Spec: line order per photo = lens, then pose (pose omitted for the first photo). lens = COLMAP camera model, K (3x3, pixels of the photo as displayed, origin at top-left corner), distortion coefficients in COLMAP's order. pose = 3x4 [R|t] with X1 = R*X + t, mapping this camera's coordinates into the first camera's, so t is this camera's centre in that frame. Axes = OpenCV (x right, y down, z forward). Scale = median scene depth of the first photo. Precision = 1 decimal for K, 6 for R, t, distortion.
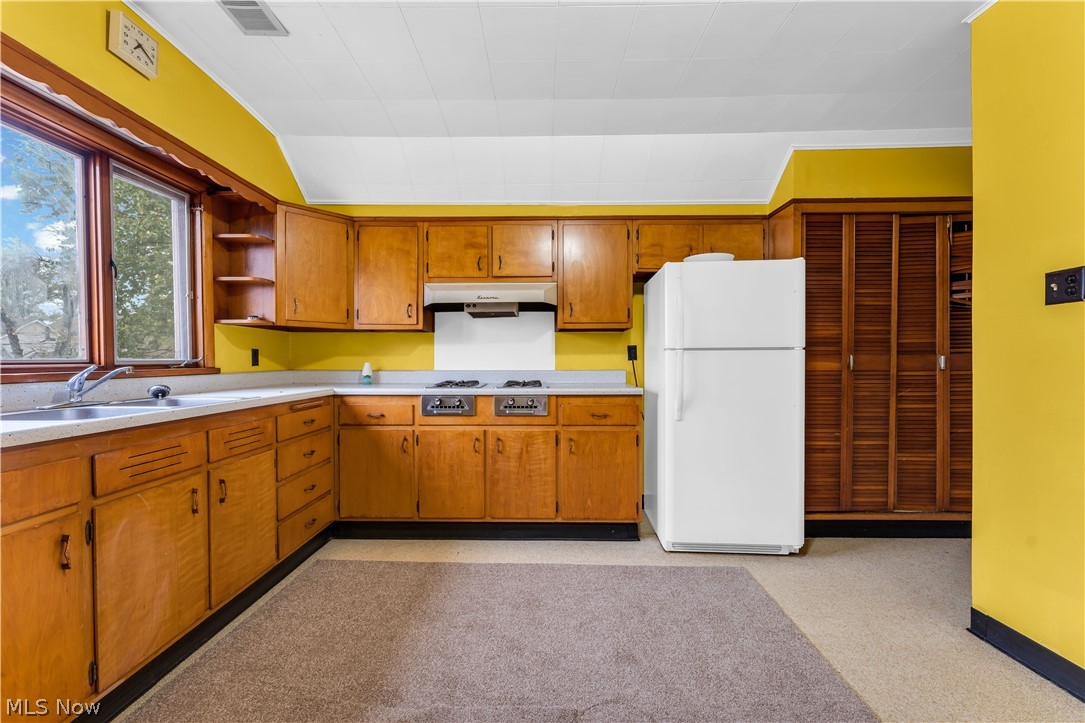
lens RADIAL K [[434.5, 0, 537.4], [0, 434.5, 365.3], [0, 0, 1]] dist [-0.000315, -0.000645]
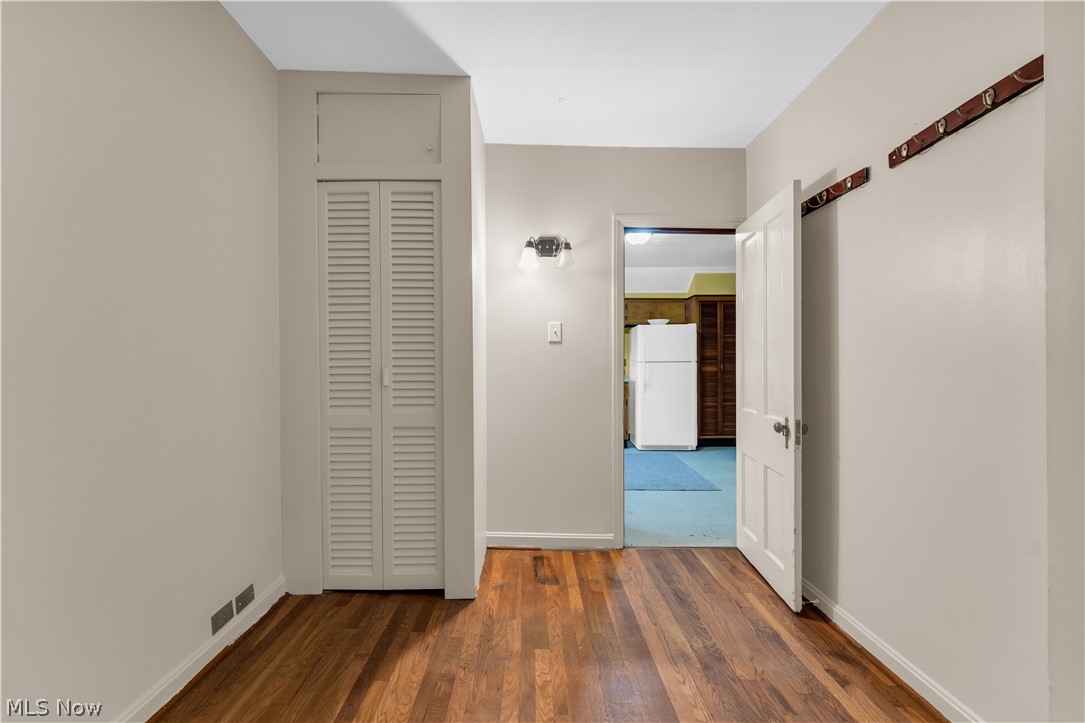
lens RADIAL K [[434.5, 0, 540.7], [0, 434.5, 358.1], [0, 0, 1]] dist [-0.000315, -0.000645]
pose [[0.999134, 0.004112, 0.041403, -0.296053], [-0.003791, 0.999962, -0.007817, -0.033279], [-0.041434, 0.007654, 0.999112, -1.182881]]
